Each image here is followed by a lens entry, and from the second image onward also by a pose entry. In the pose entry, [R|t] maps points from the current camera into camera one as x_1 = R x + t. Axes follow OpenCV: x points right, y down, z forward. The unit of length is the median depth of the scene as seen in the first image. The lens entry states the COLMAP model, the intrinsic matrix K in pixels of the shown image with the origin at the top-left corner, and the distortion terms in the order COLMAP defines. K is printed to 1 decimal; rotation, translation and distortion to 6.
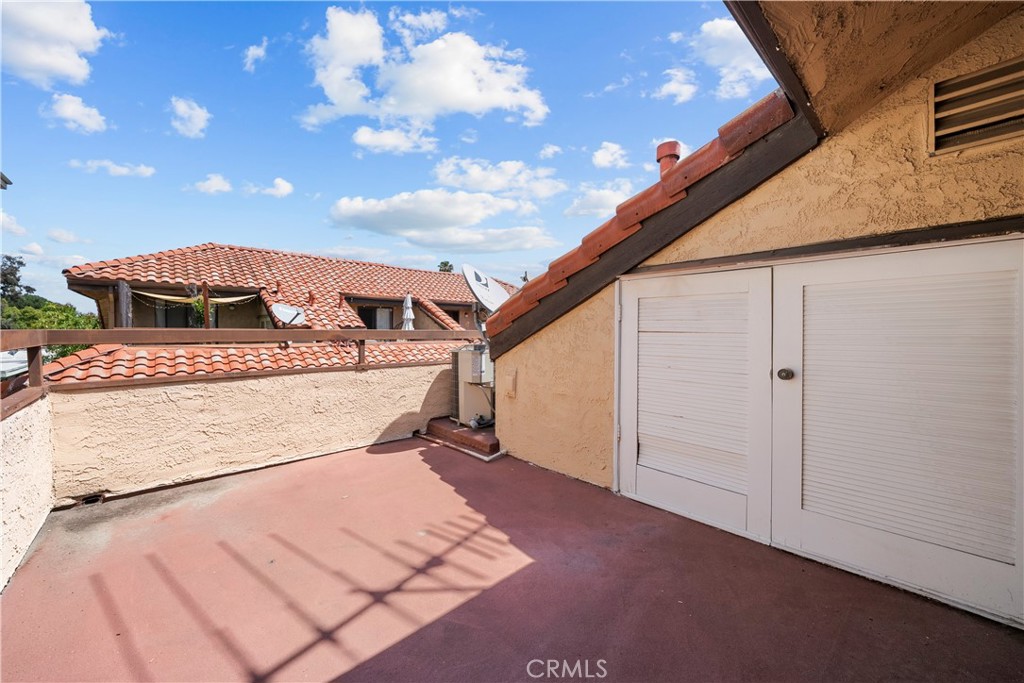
lens RADIAL K [[389.2, 0, 512.0], [0, 389.2, 341.5], [0, 0, 1]] dist [0.000300, -0.000045]
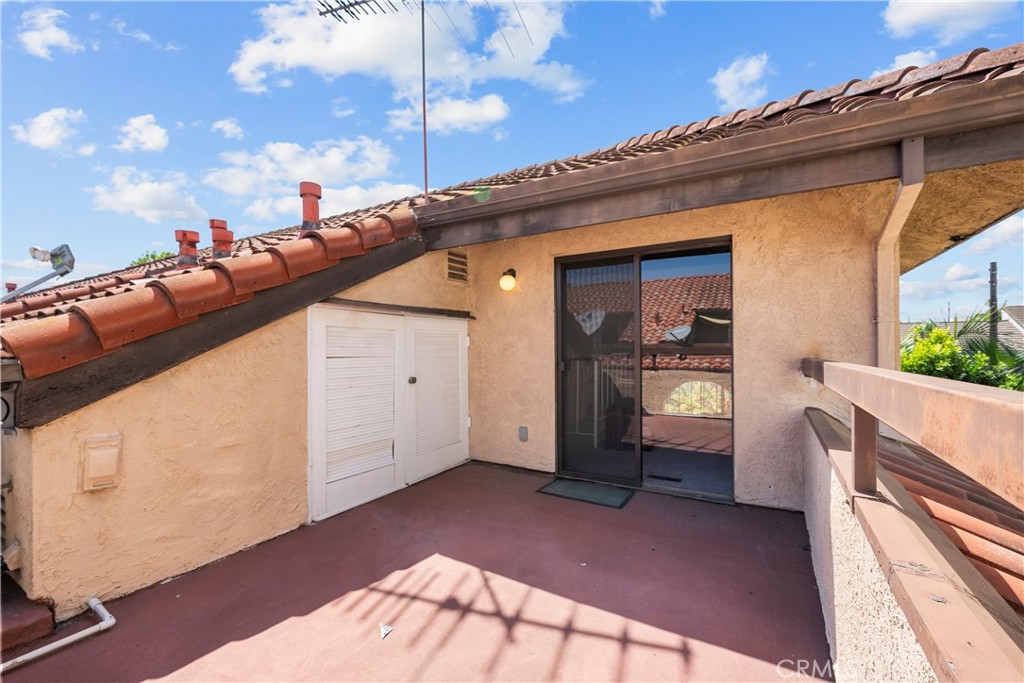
lens RADIAL K [[418.3, 0, 508.3], [0, 418.3, 340.5], [0, 0, 1]] dist [-0.000577, 0.000011]
pose [[-0.268240, 0.008850, 0.963311, -1.135516], [0.024337, 0.999701, -0.002407, -0.070143], [-0.963045, 0.022799, -0.268375, 1.035196]]
